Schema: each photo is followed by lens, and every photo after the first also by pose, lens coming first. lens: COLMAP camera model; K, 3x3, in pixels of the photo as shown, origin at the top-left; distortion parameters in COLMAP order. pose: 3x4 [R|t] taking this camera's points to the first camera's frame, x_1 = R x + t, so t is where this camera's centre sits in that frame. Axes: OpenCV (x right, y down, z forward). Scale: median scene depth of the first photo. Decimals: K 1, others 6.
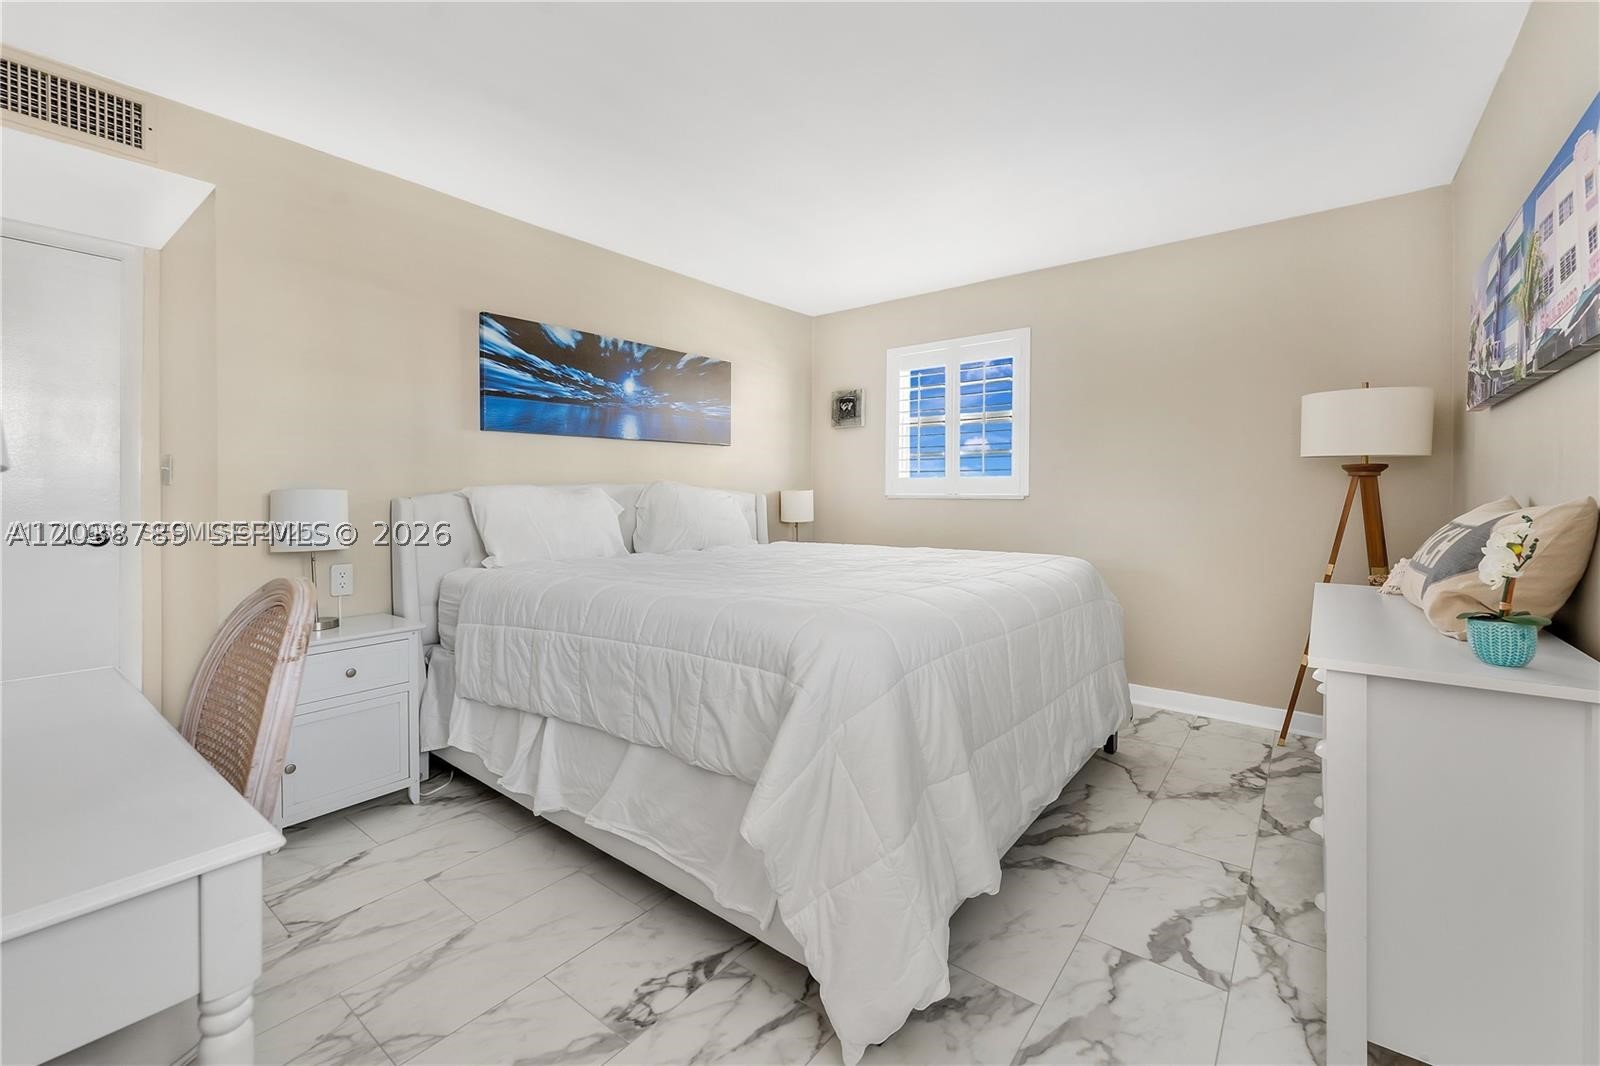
lens RADIAL K [[664.3, 0, 801.3], [0, 664.3, 499.2], [0, 0, 1]] dist [0.007828, 0.000169]
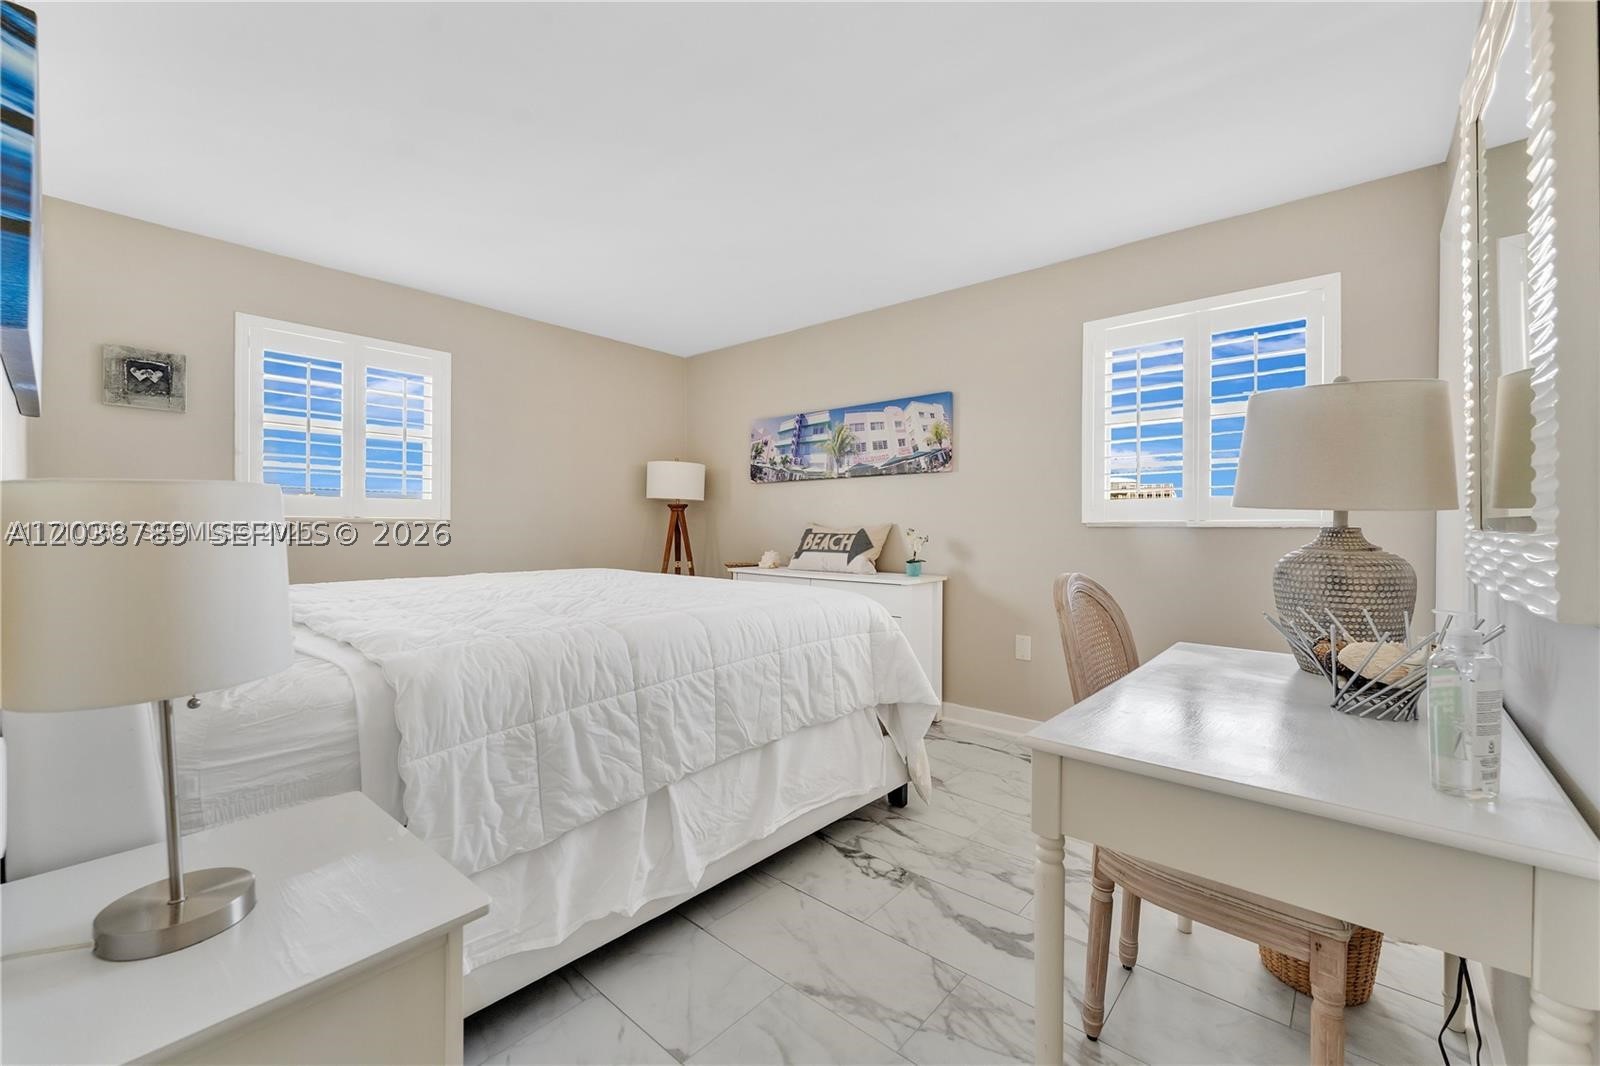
lens RADIAL K [[647.5, 0, 795.2], [0, 647.5, 532.3], [0, 0, 1]] dist [0.006228, 0.000100]
pose [[0.059535, -0.008842, 0.998187, -1.210432], [0.001133, 0.999961, 0.008790, 0.010378], [-0.998226, 0.000608, 0.059543, 0.828190]]
